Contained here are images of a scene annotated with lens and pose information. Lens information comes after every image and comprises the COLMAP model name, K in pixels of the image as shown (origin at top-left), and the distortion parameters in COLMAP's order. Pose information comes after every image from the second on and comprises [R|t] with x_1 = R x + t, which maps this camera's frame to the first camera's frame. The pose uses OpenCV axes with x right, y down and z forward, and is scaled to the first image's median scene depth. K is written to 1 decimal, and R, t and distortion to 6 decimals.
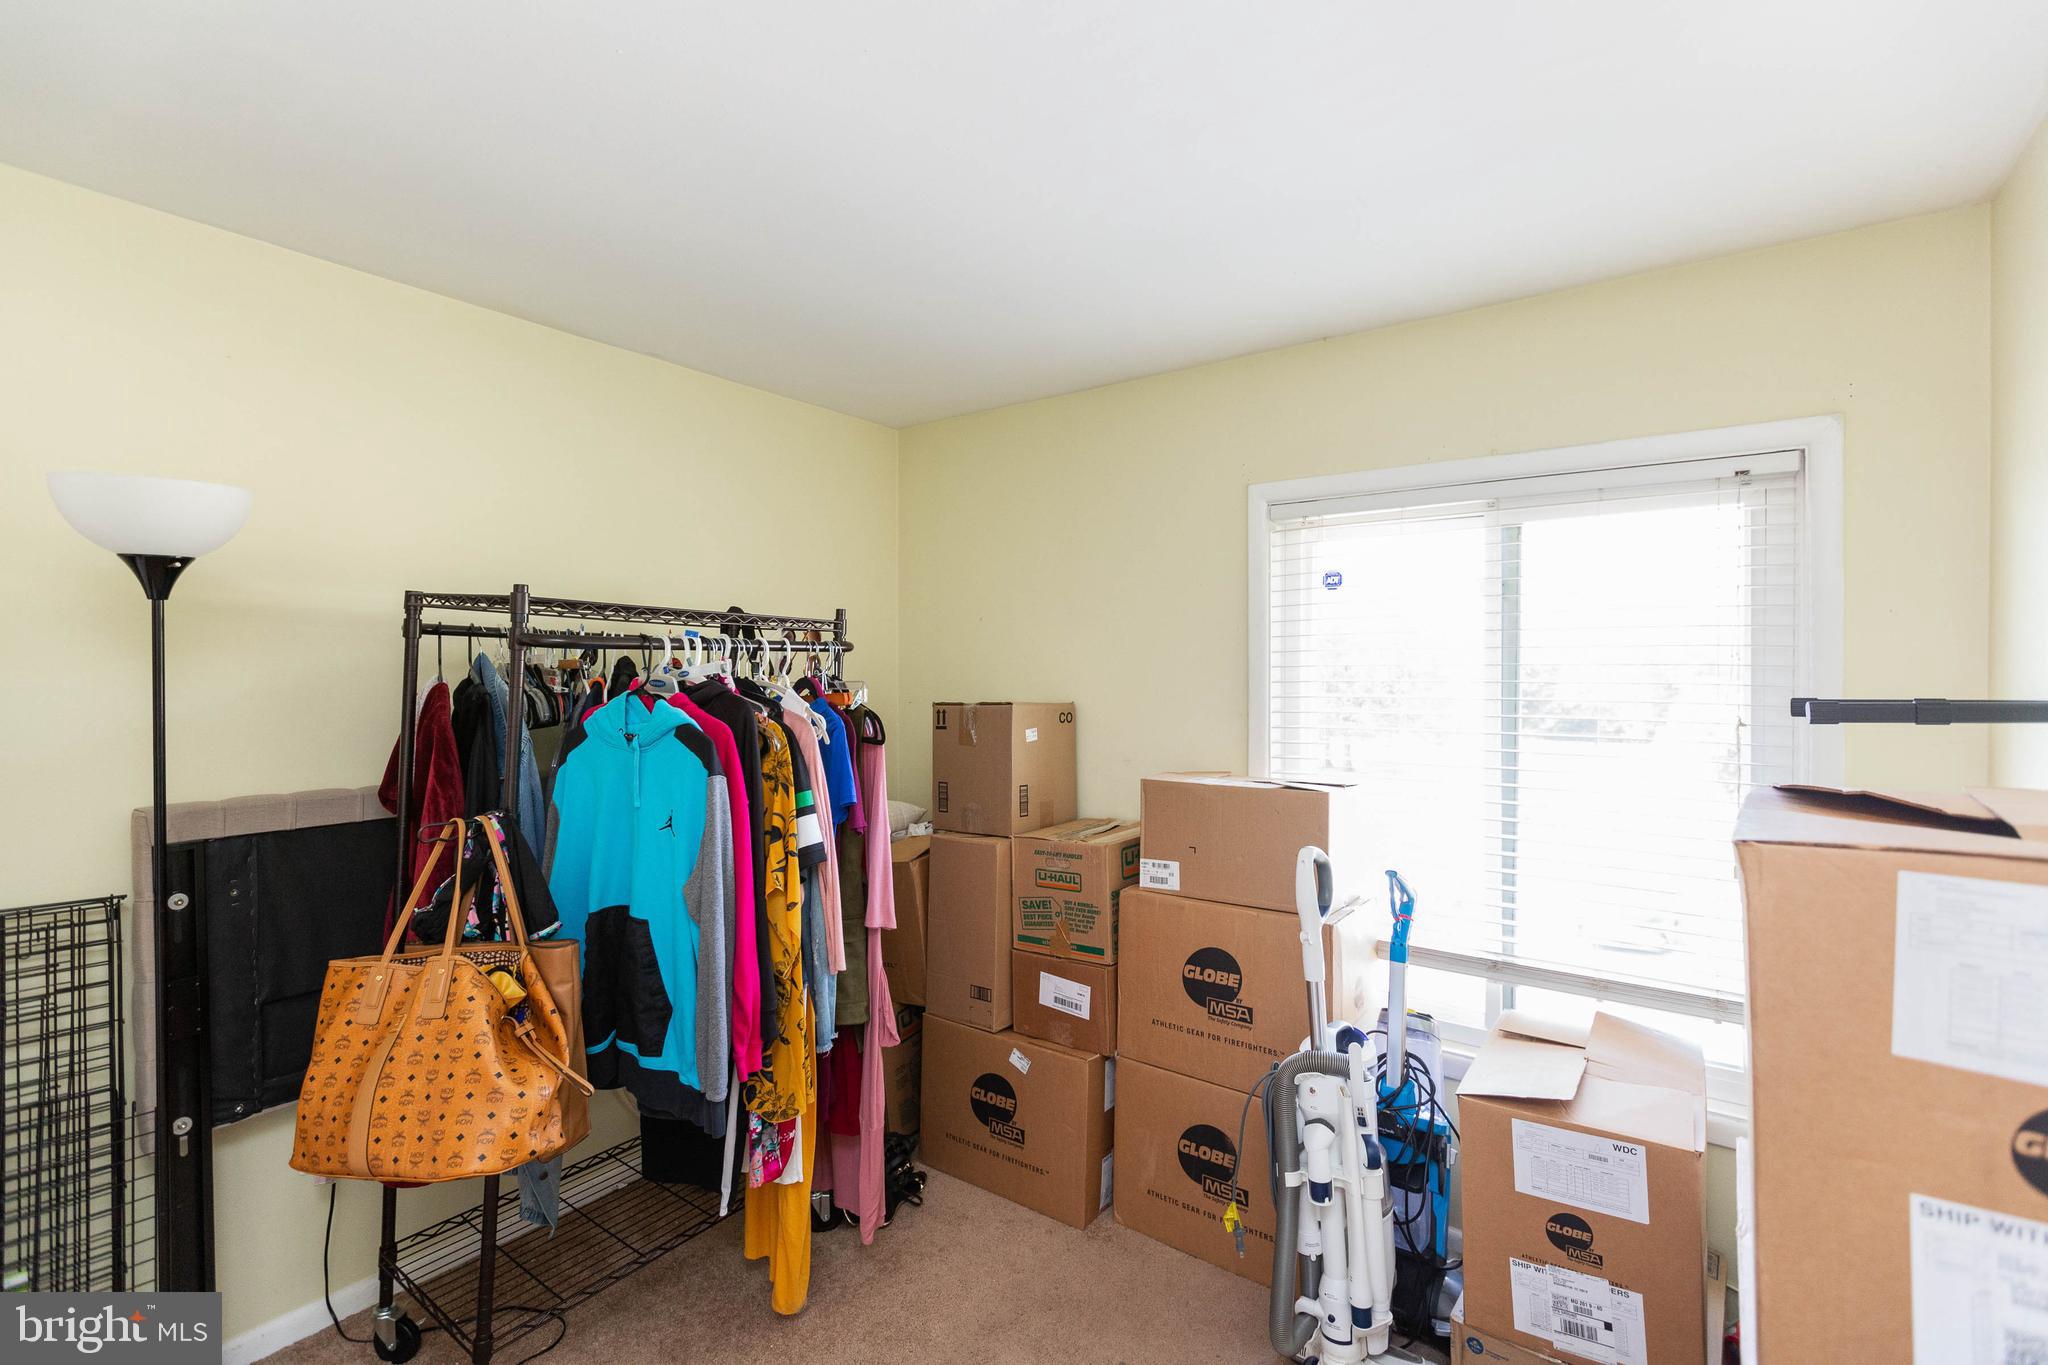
lens RADIAL K [[926.1, 0, 1021.0], [0, 926.1, 669.8], [0, 0, 1]] dist [0.000578, 0.000669]
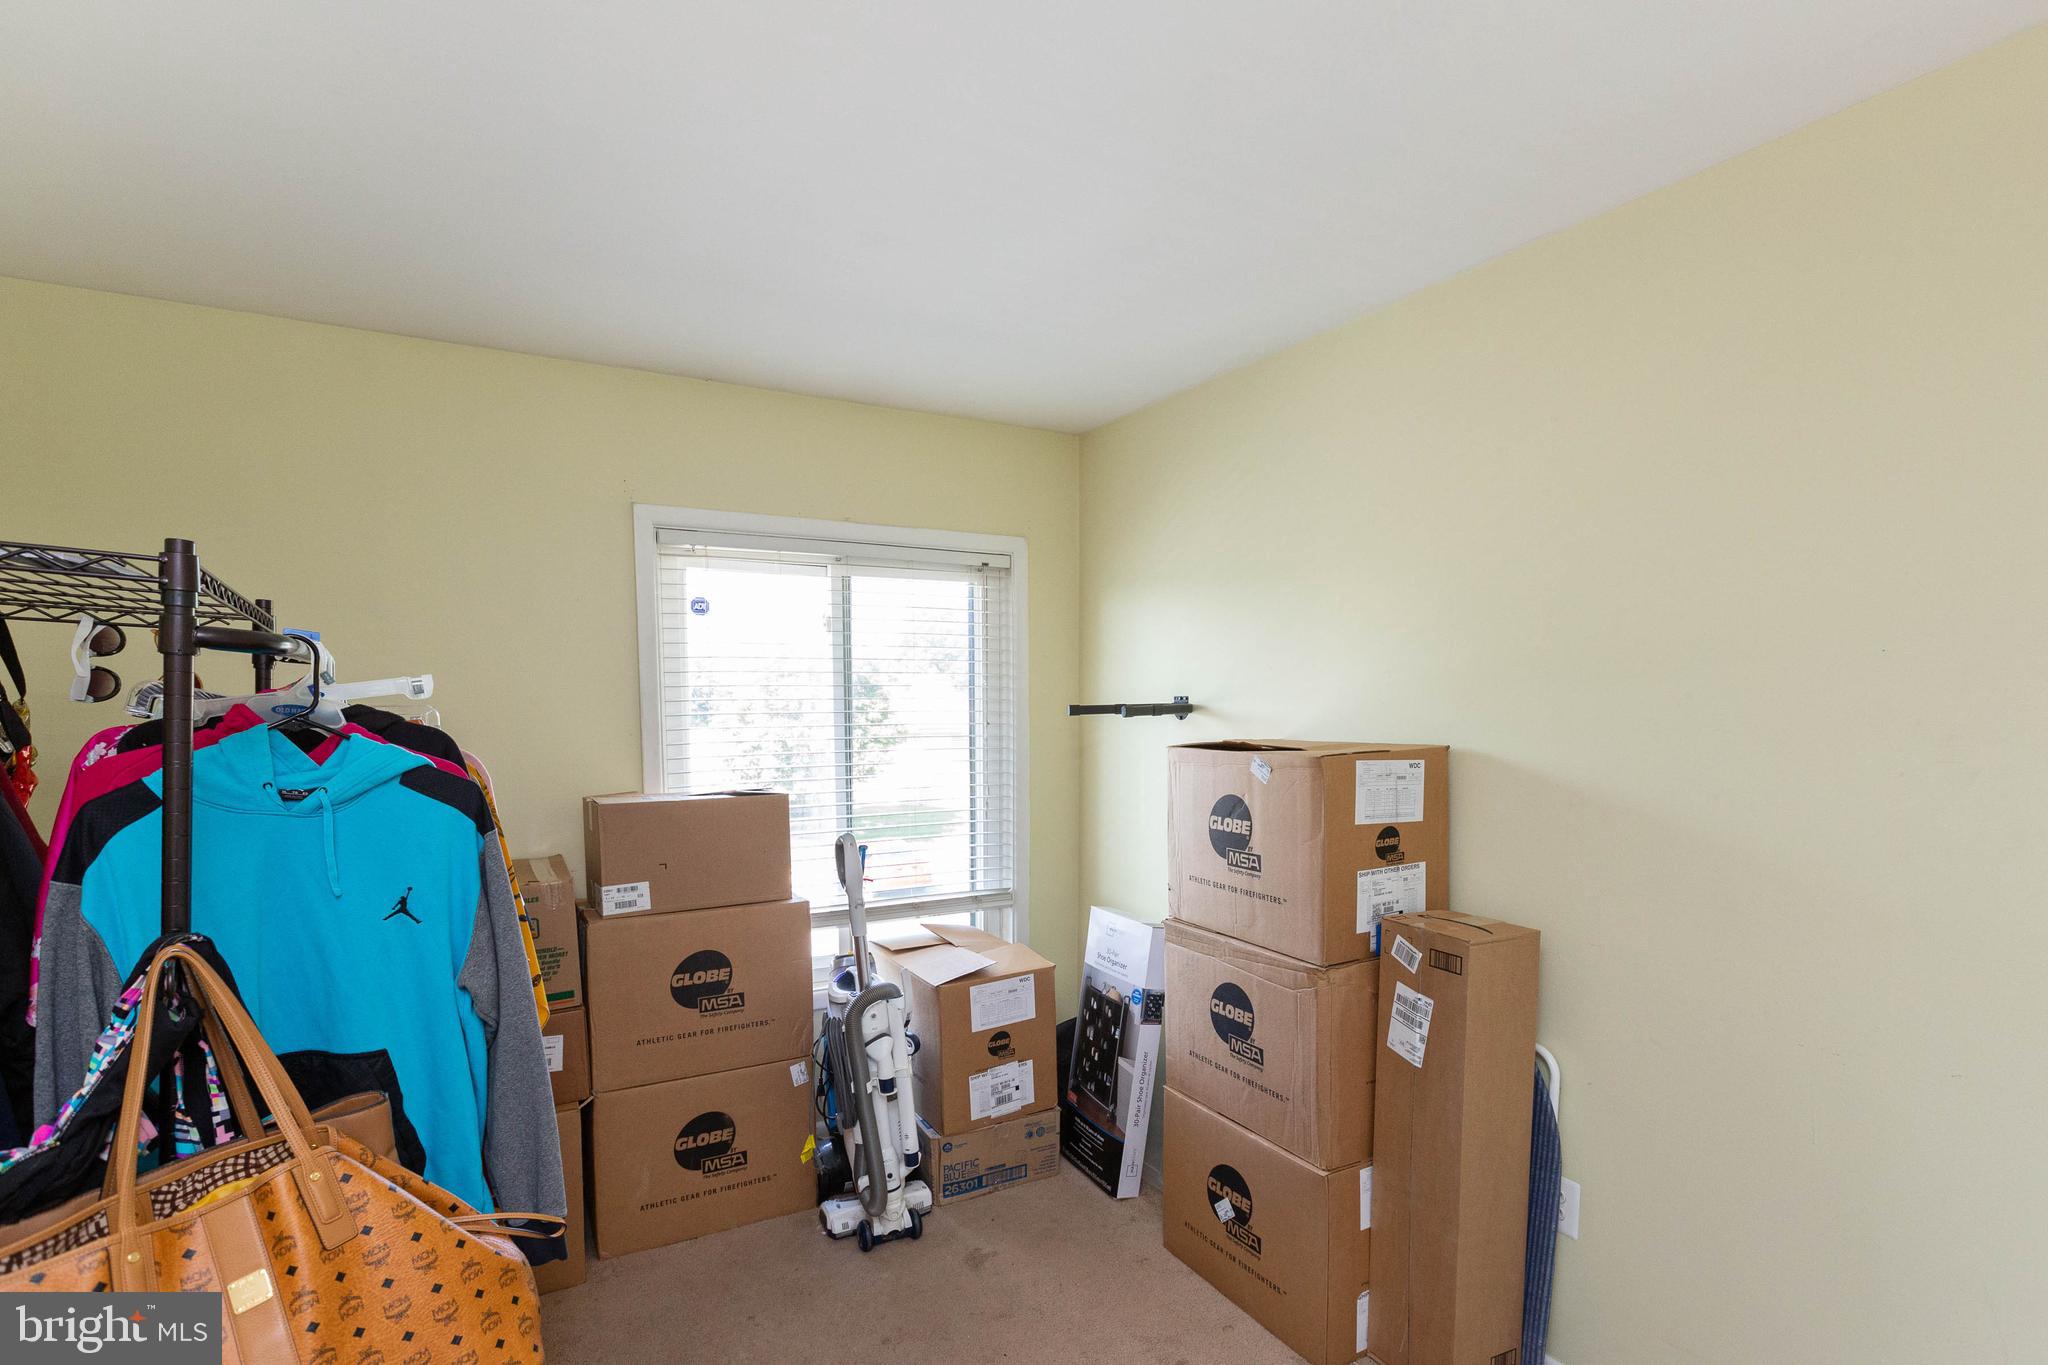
lens RADIAL K [[969.8, 0, 1034.0], [0, 969.8, 769.3], [0, 0, 1]] dist [0.001038, 0.000162]
pose [[0.420937, -0.075118, 0.903974, -0.620288], [0.001967, 0.996638, 0.081902, 0.000621], [-0.907088, -0.032697, 0.419670, 0.189024]]
